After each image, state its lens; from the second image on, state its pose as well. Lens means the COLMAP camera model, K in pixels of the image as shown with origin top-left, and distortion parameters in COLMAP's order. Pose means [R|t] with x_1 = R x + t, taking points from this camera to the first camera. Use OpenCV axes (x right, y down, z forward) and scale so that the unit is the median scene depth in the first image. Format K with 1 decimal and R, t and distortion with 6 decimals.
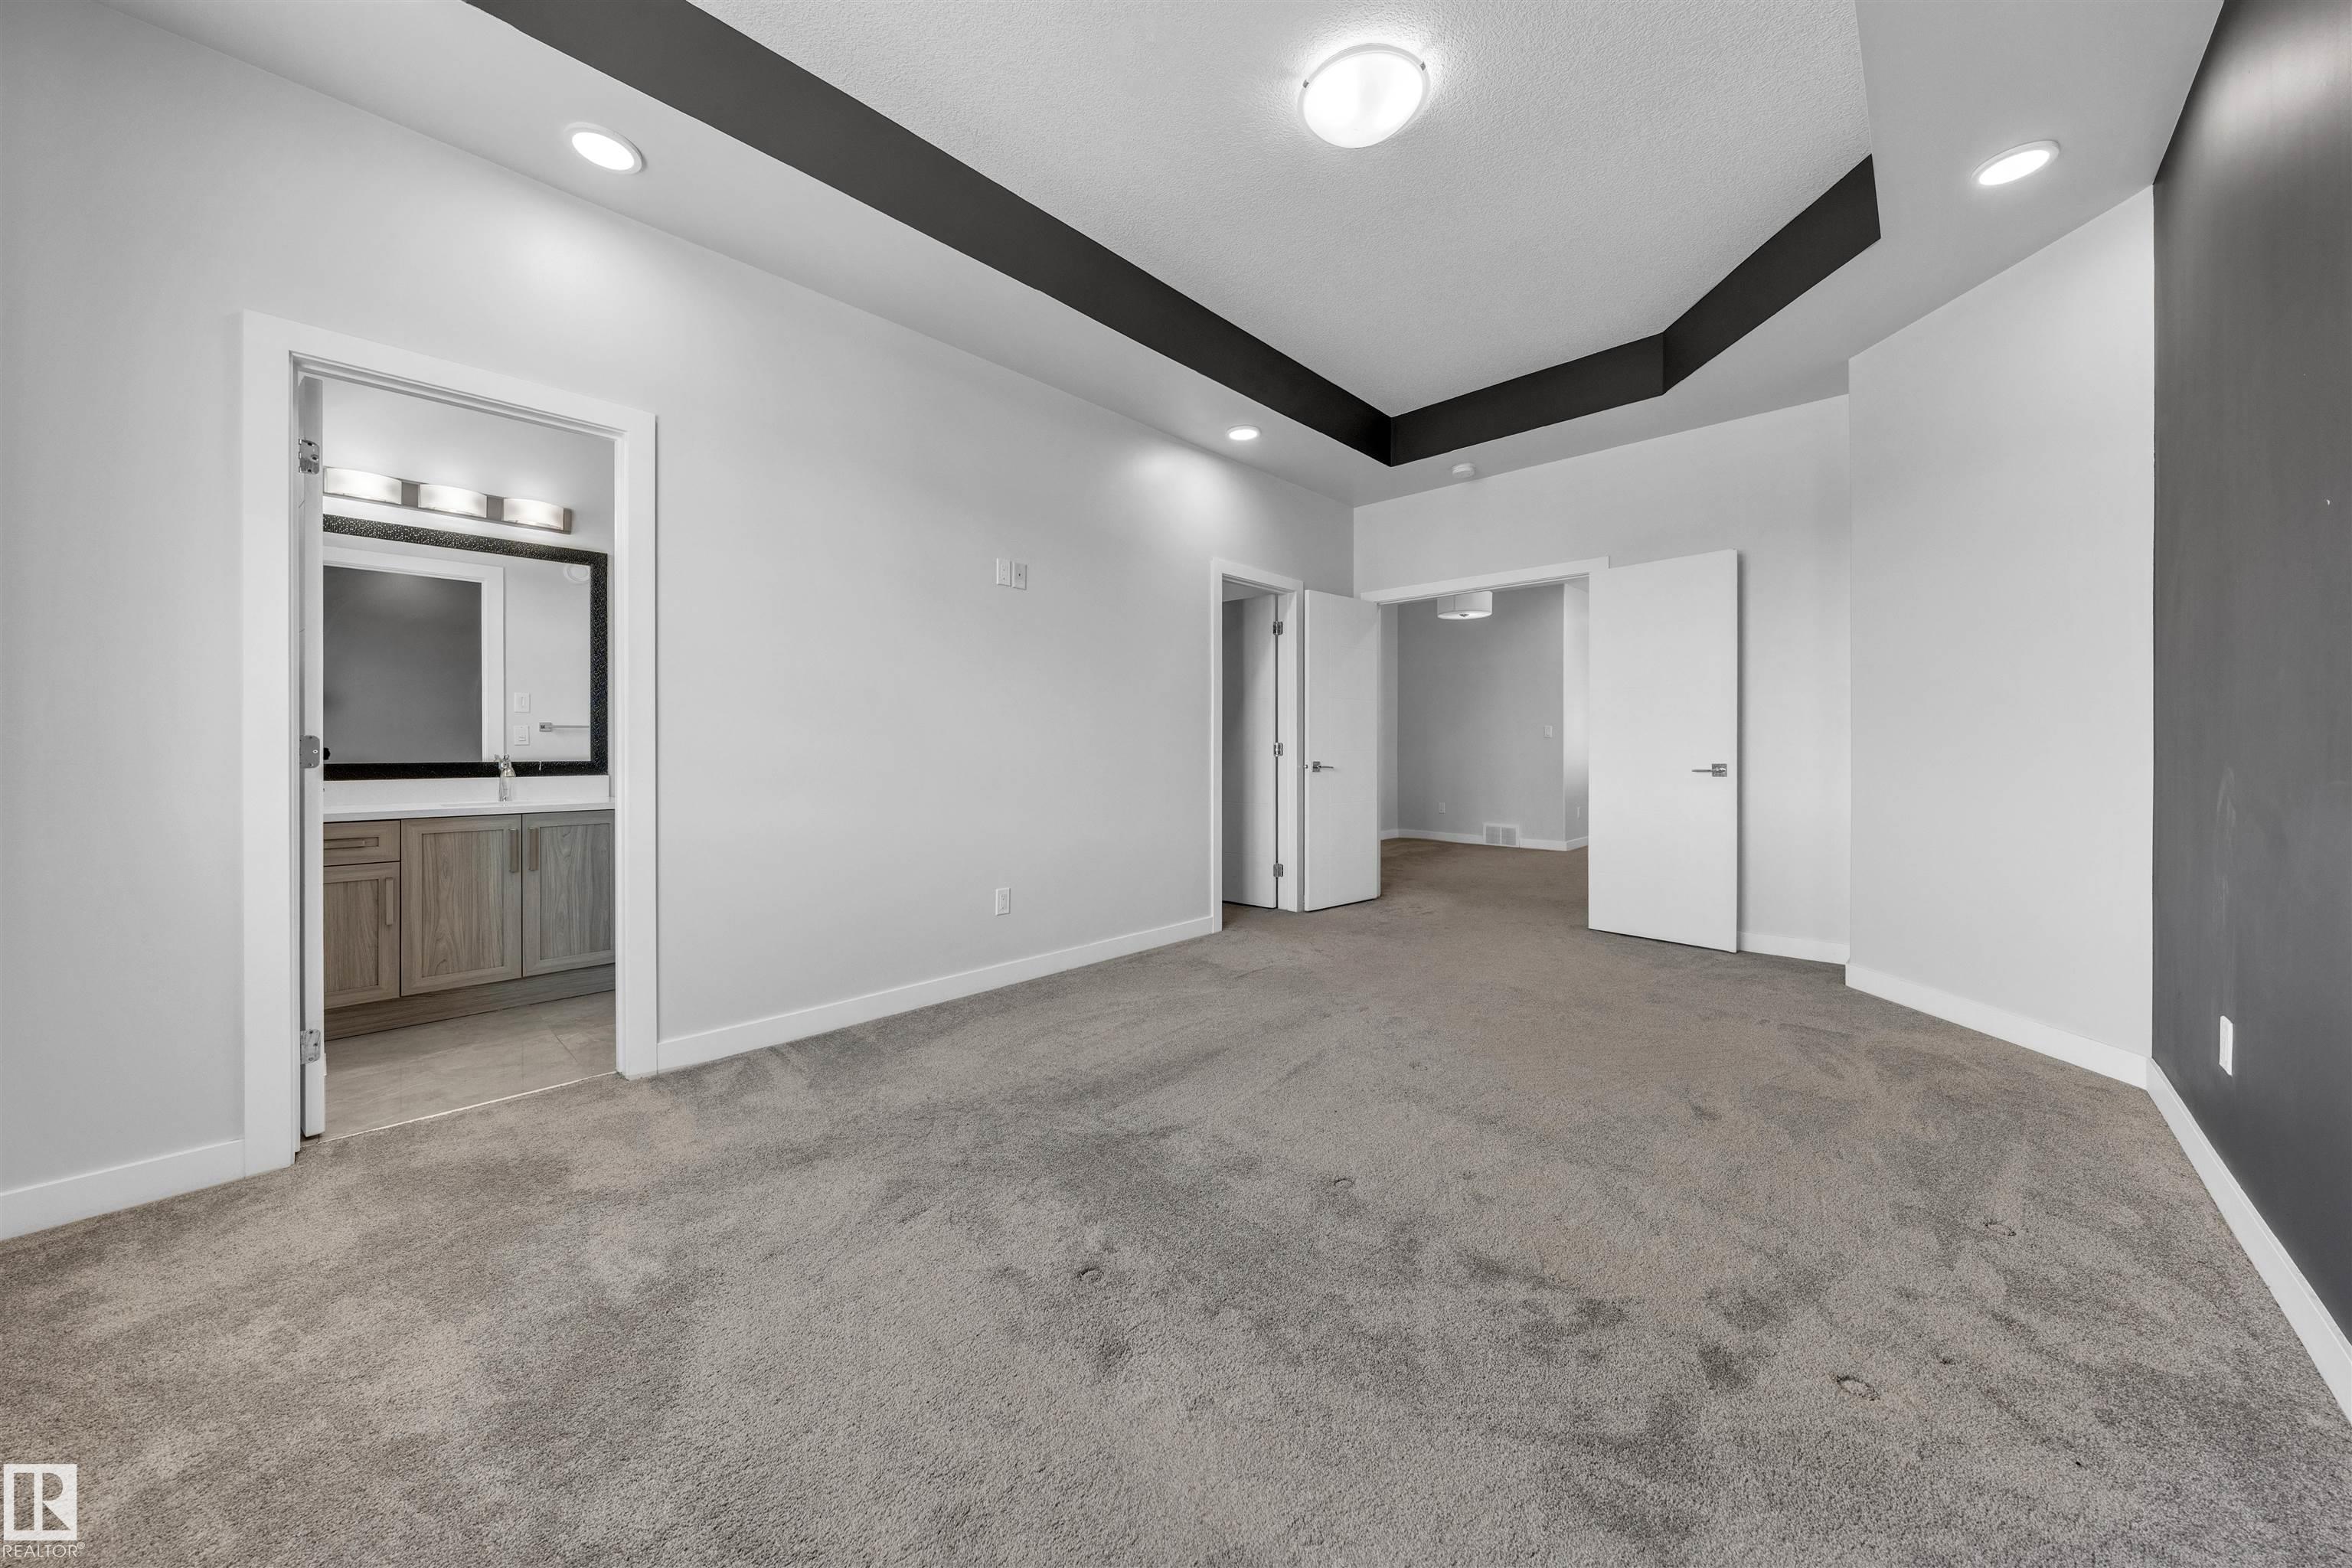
lens RADIAL K [[801.9, 0, 1167.2], [0, 801.9, 757.2], [0, 0, 1]] dist [-0.001856, 0.000228]
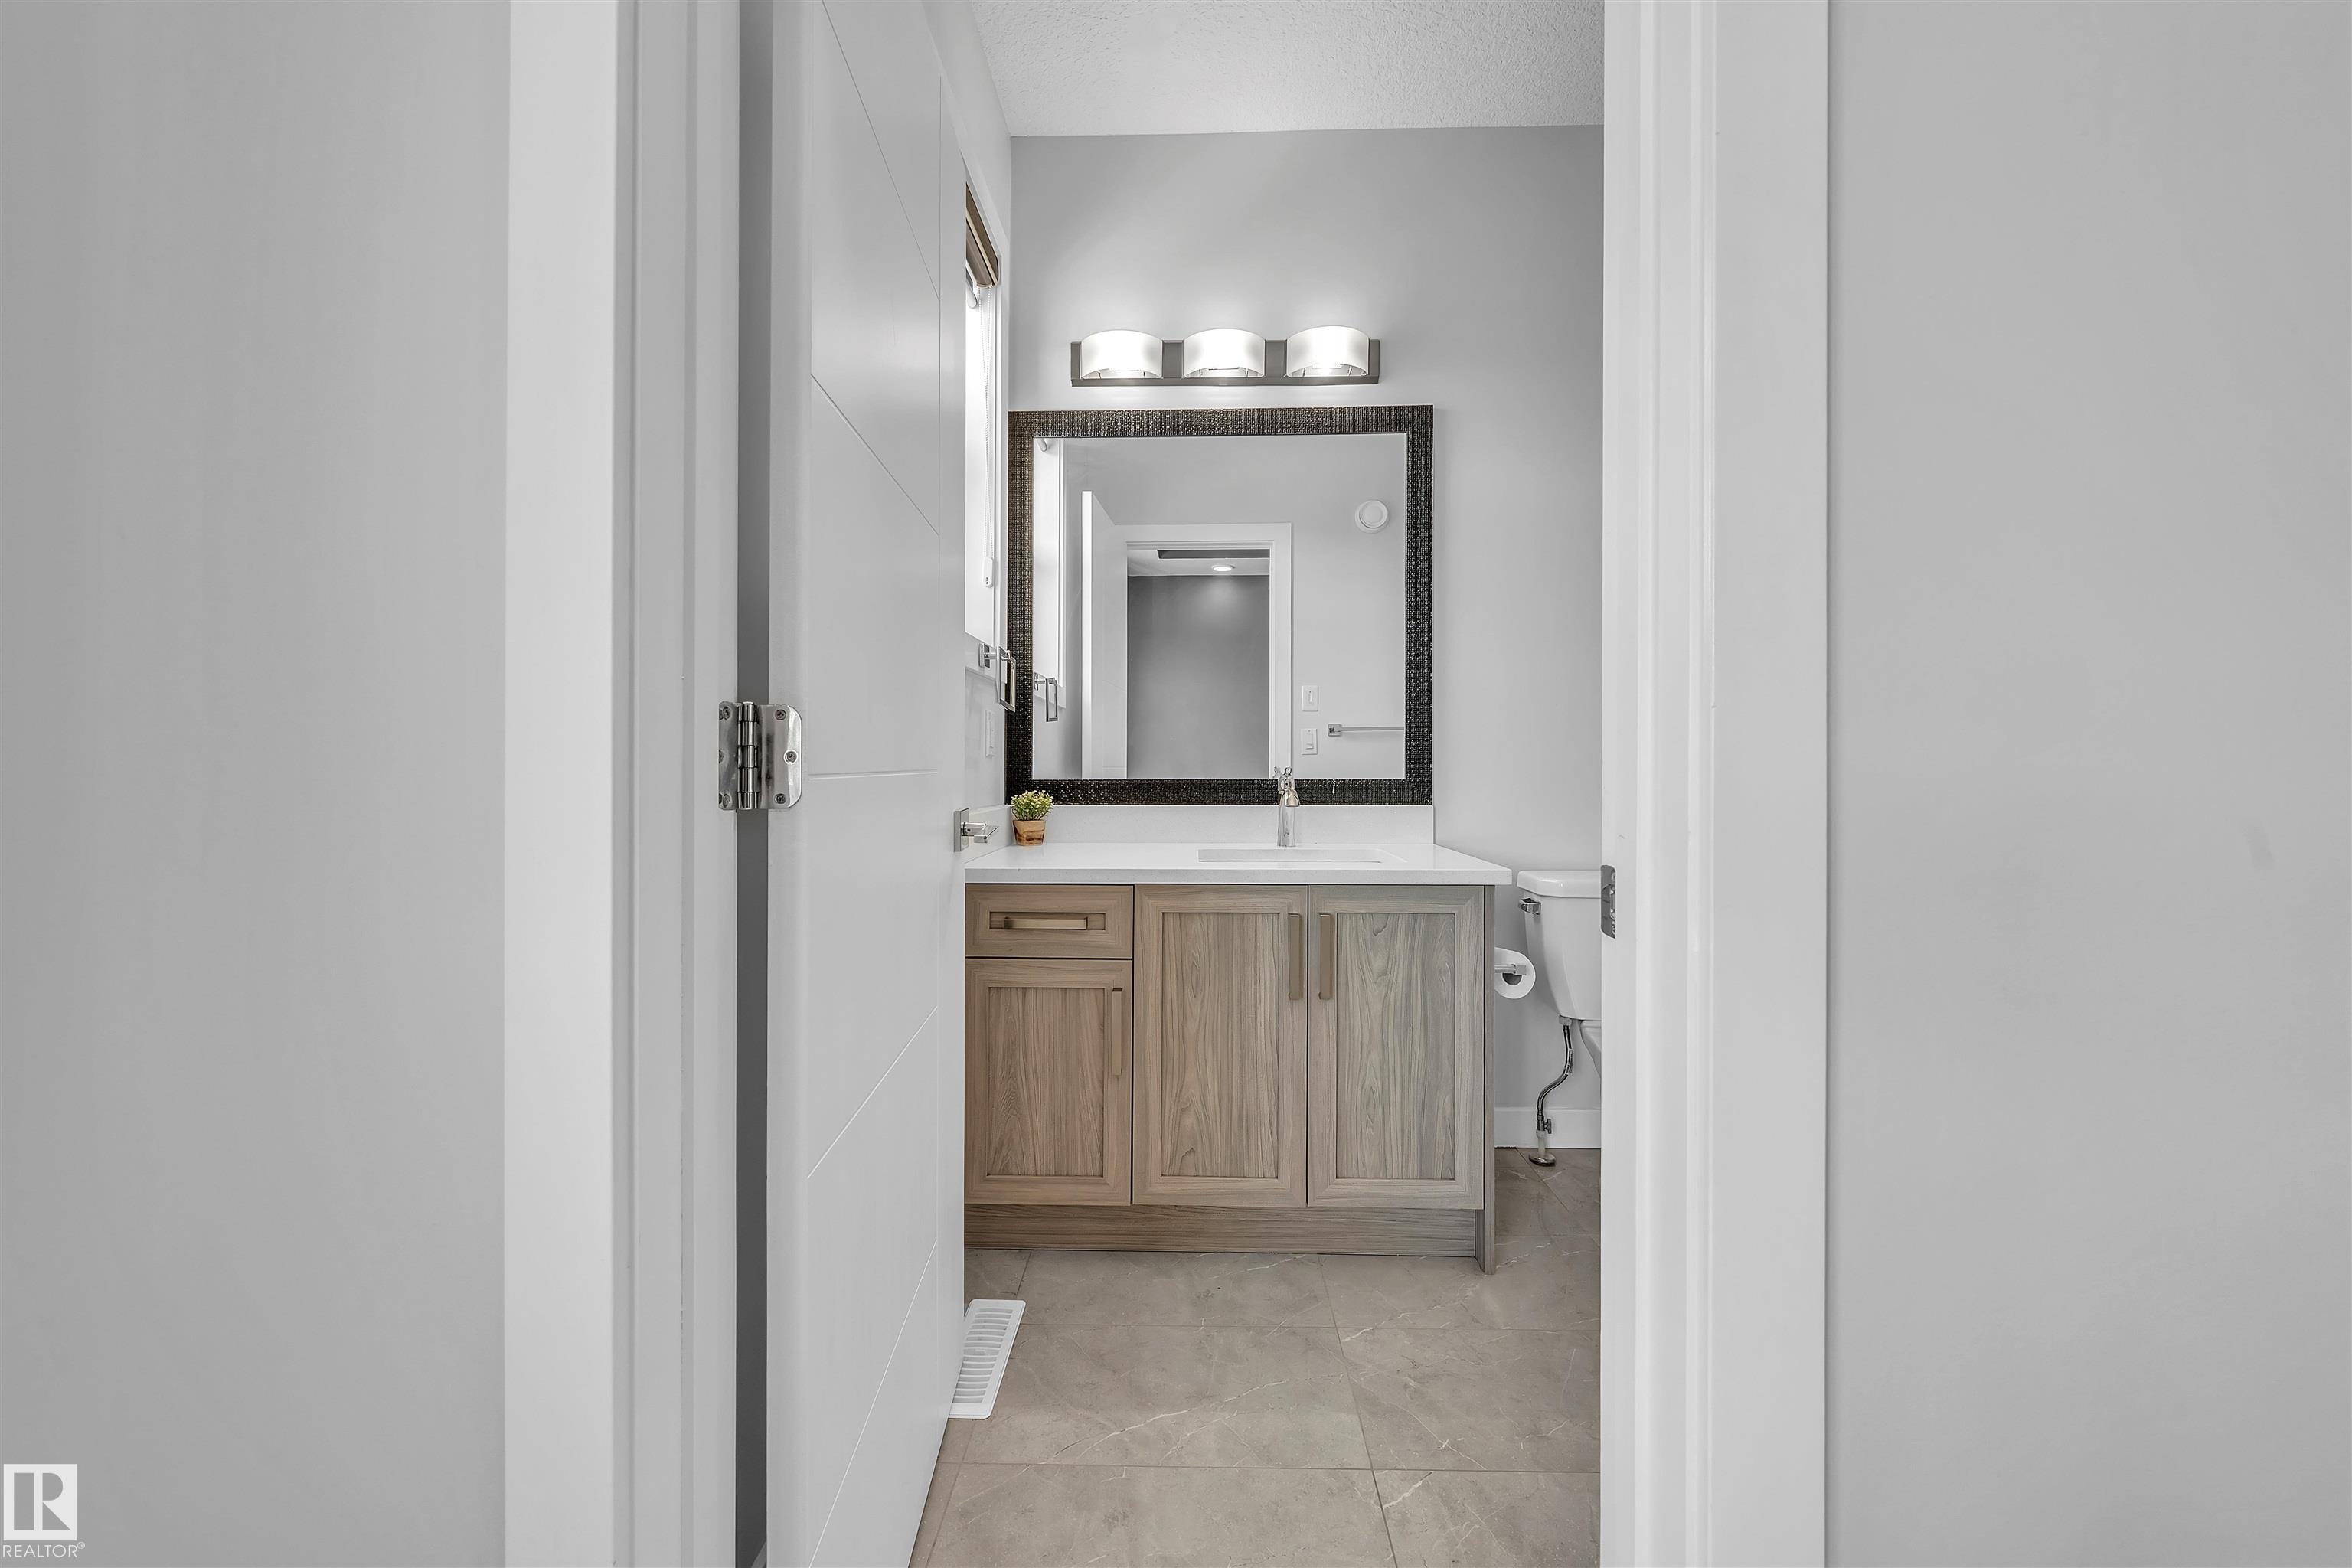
lens RADIAL K [[819.5, 0, 1155.2], [0, 819.5, 762.4], [0, 0, 1]] dist [-0.009235, -0.000037]
pose [[0.649432, -0.001687, -0.760418, -0.461935], [-0.006191, 0.999953, -0.007507, -0.001331], [0.760394, 0.009583, 0.649391, 0.573539]]
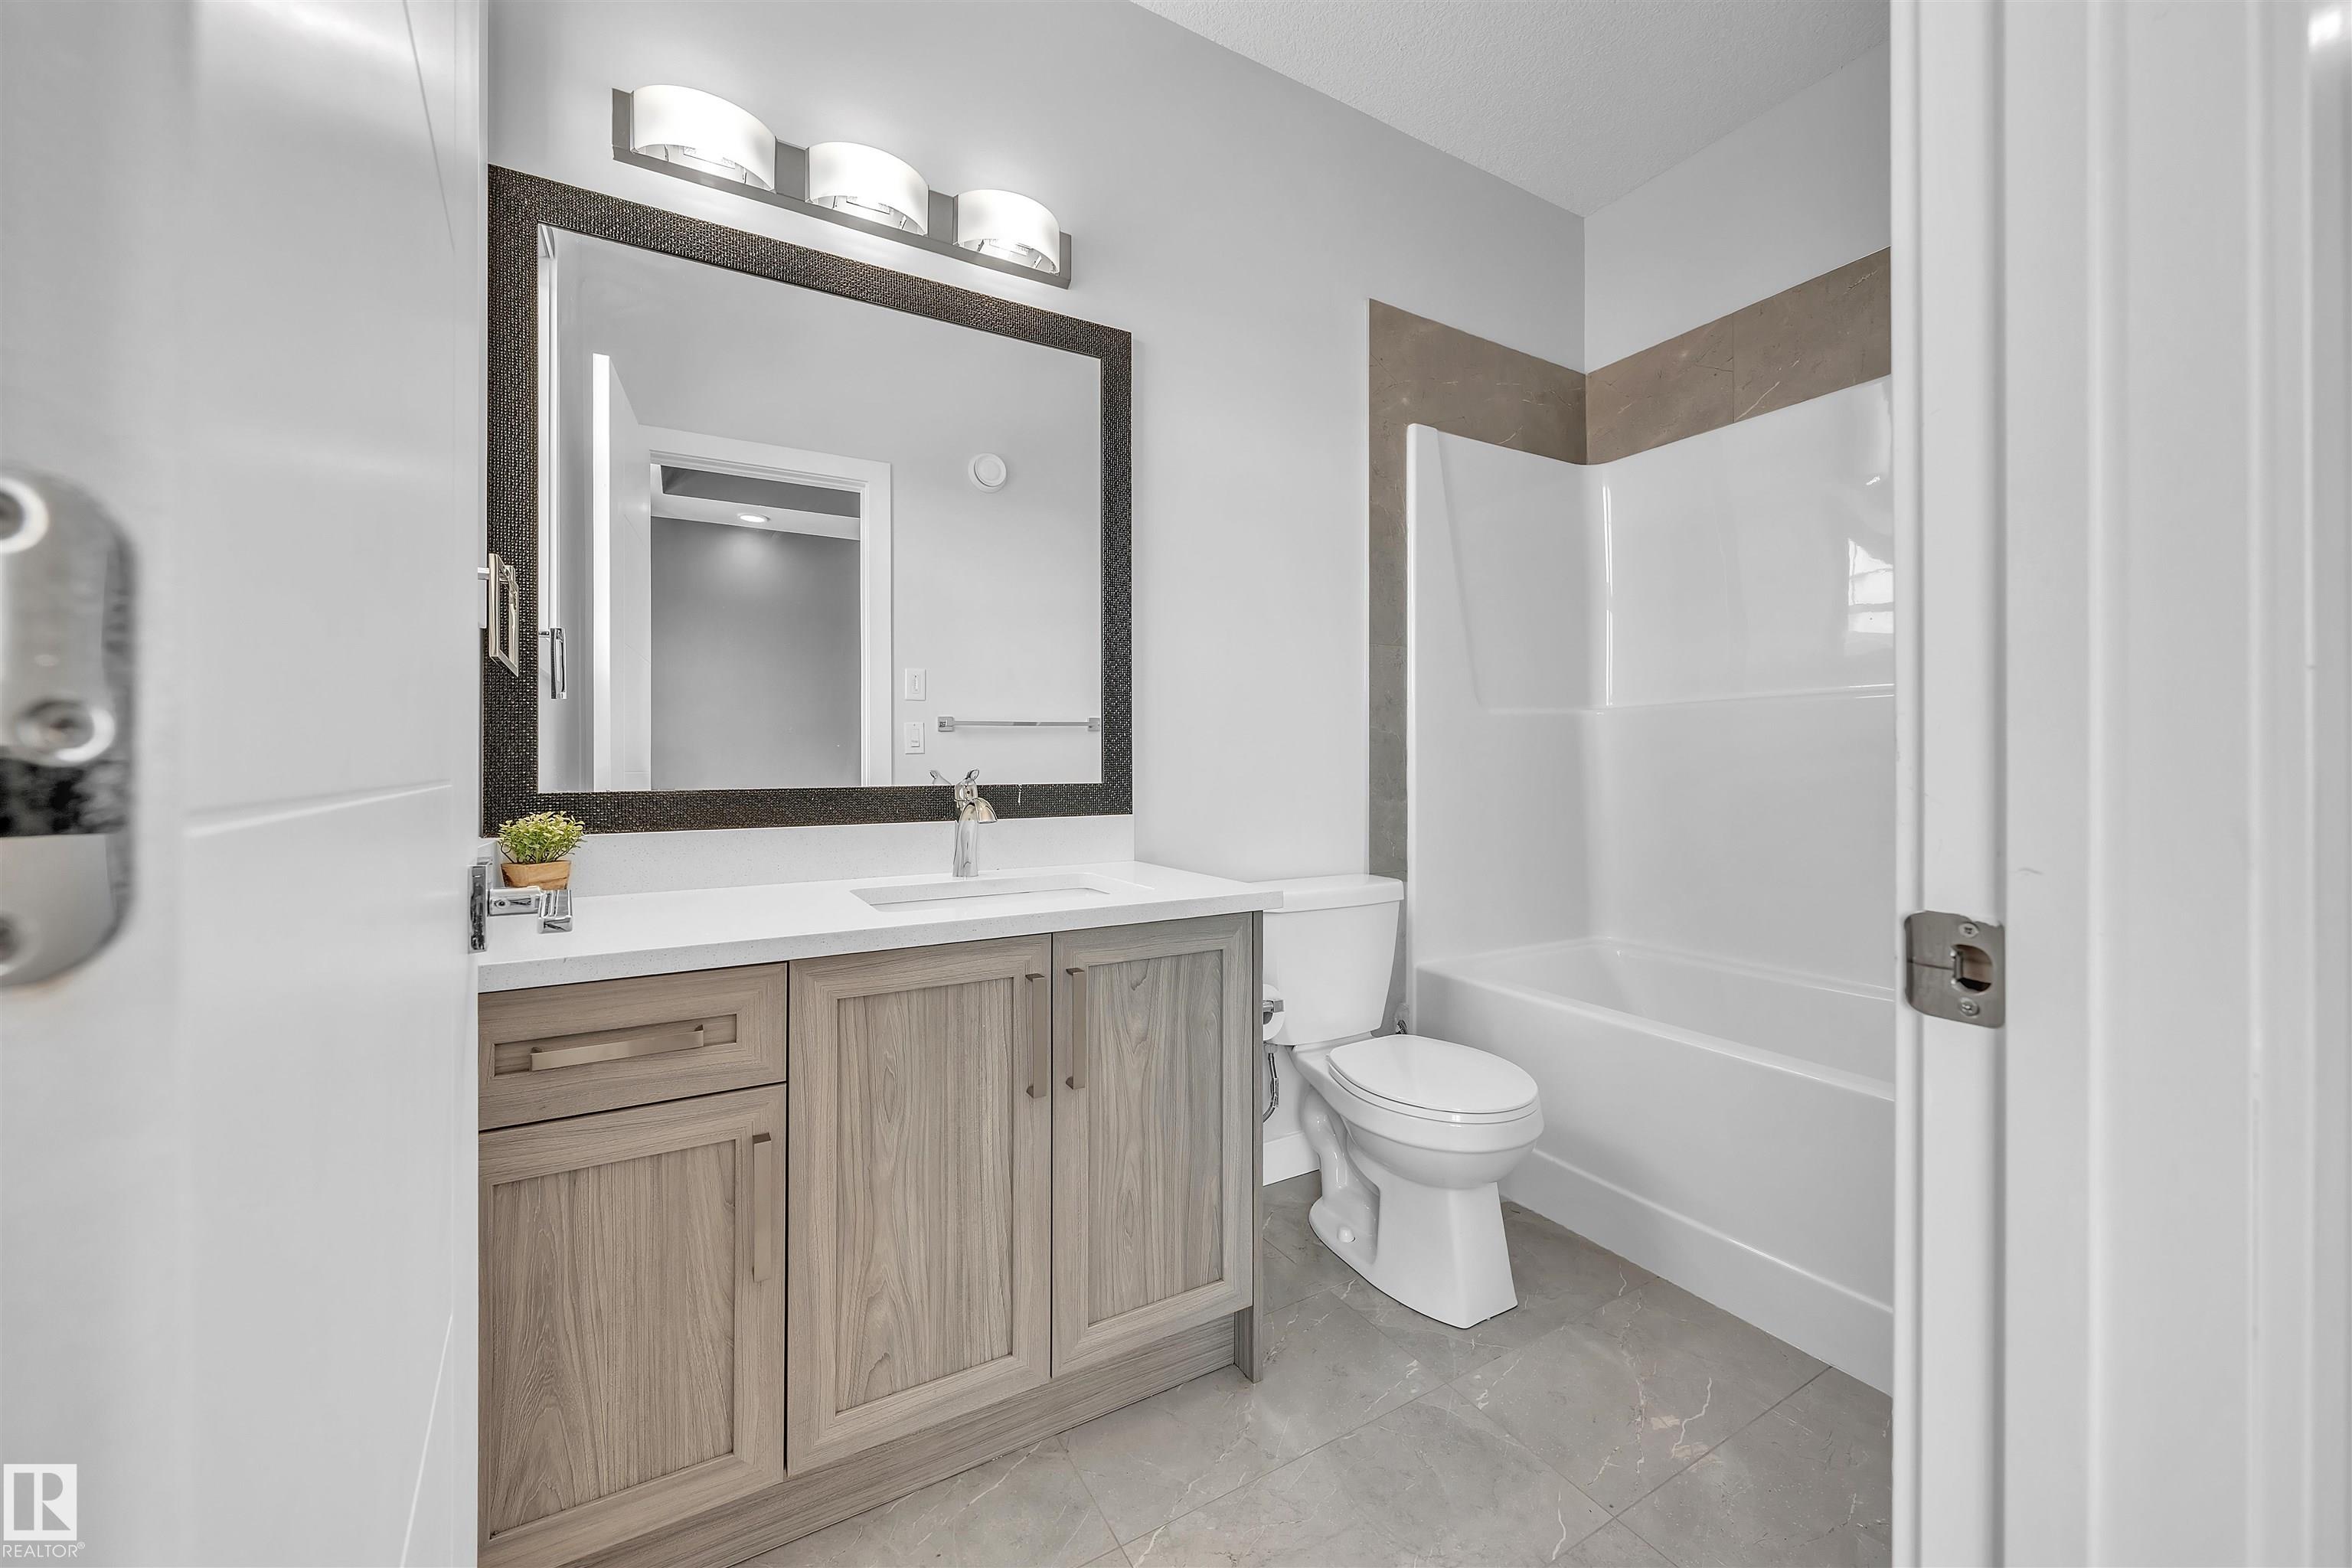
lens RADIAL K [[896.1, 0, 1183.8], [0, 896.1, 761.3], [0, 0, 1]] dist [-0.005780, -0.000071]
pose [[0.954399, -0.006970, -0.298454, -0.607421], [0.003629, 0.999924, -0.011748, -0.001217], [0.298513, 0.010129, 0.954352, 0.610905]]
